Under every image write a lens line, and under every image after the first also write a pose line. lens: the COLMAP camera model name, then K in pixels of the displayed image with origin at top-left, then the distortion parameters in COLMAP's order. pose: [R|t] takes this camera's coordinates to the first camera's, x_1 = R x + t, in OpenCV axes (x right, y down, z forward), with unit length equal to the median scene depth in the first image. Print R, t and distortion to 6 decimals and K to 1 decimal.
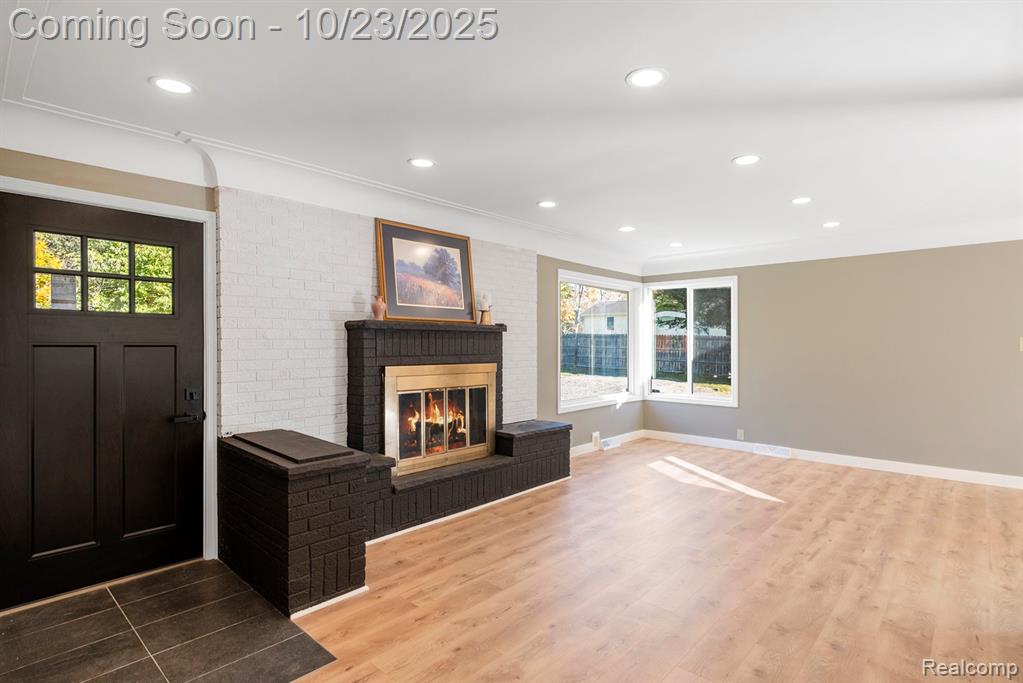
lens RADIAL K [[513.9, 0, 514.1], [0, 513.9, 342.6], [0, 0, 1]] dist [-0.004397, -0.000362]
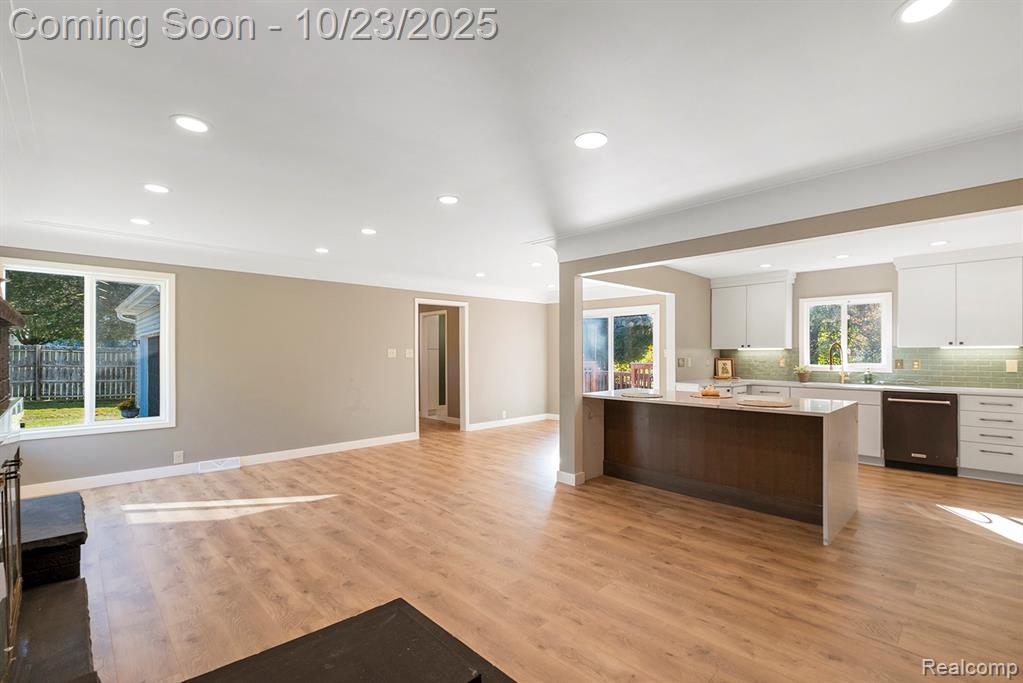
lens RADIAL K [[458.2, 0, 514.7], [0, 458.2, 346.1], [0, 0, 1]] dist [-0.000843, -0.000771]
pose [[0.058683, 0.013789, 0.998181, -0.490906], [0.000809, 0.999904, -0.013860, 0.004263], [-0.998276, 0.001621, 0.058667, 0.625053]]
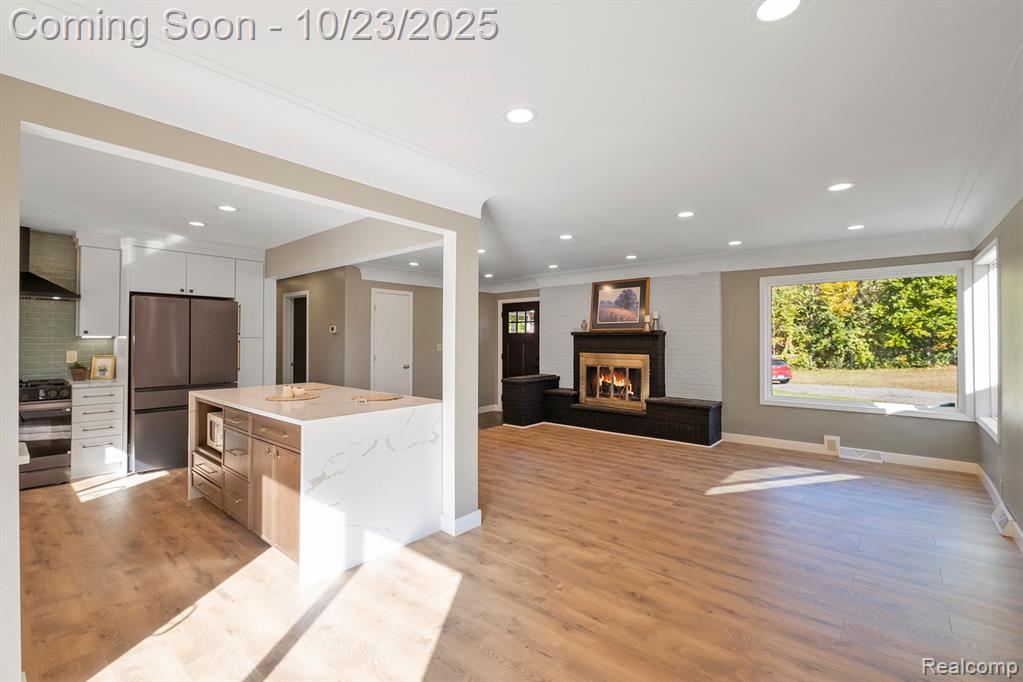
lens RADIAL K [[445.5, 0, 514.0], [0, 445.5, 338.3], [0, 0, 1]] dist [-0.000272, -0.000507]
pose [[0.033912, -0.007480, -0.999397, 1.566723], [-0.002043, 0.999969, -0.007554, 0.000765], [0.999423, 0.002298, 0.033896, 0.619355]]
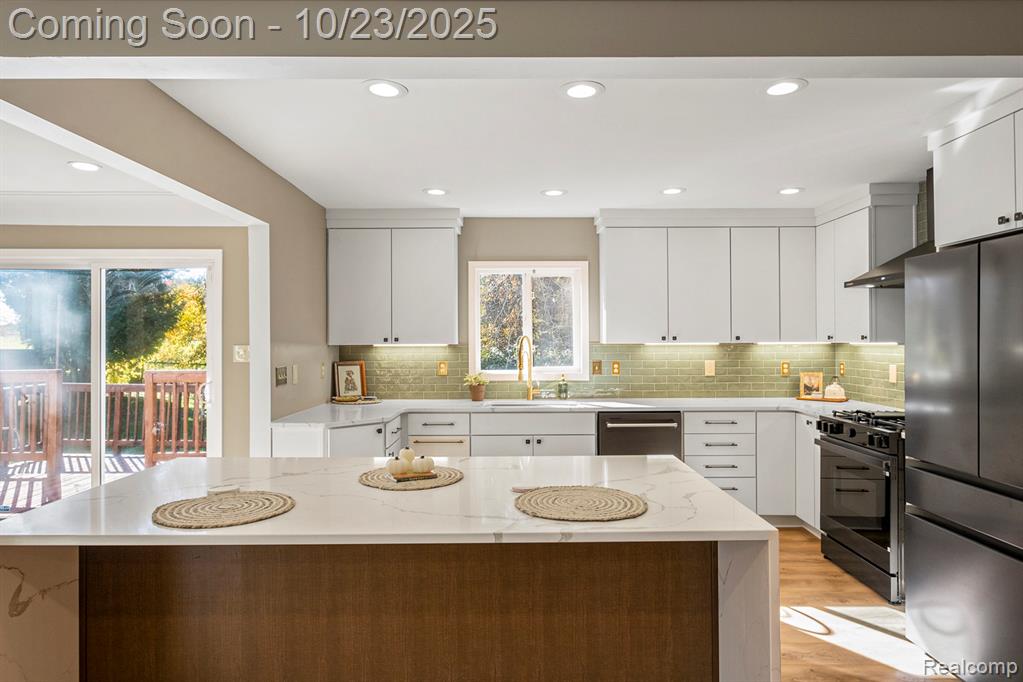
lens RADIAL K [[618.6, 0, 511.5], [0, 618.6, 341.0], [0, 0, 1]] dist [-0.005427, -0.001897]
pose [[-0.677875, -0.000402, 0.735177, 0.175554], [0.001016, 0.999998, 0.001485, -0.017379], [-0.735177, 0.001754, -0.677873, 0.535069]]
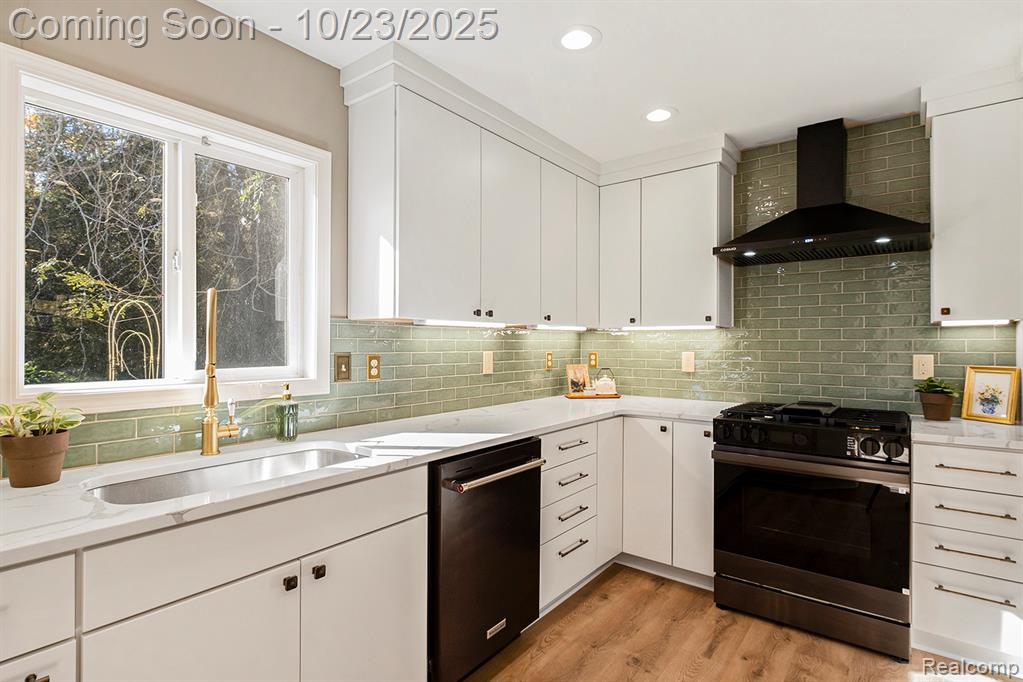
lens RADIAL K [[513.9, 0, 514.1], [0, 513.9, 342.1], [0, 0, 1]] dist [-0.004397, -0.000362]
pose [[-0.996096, -0.003314, -0.088215, 0.898704], [-0.002837, 0.999981, -0.005529, 0.017604], [0.088231, -0.005257, -0.996086, 0.069430]]
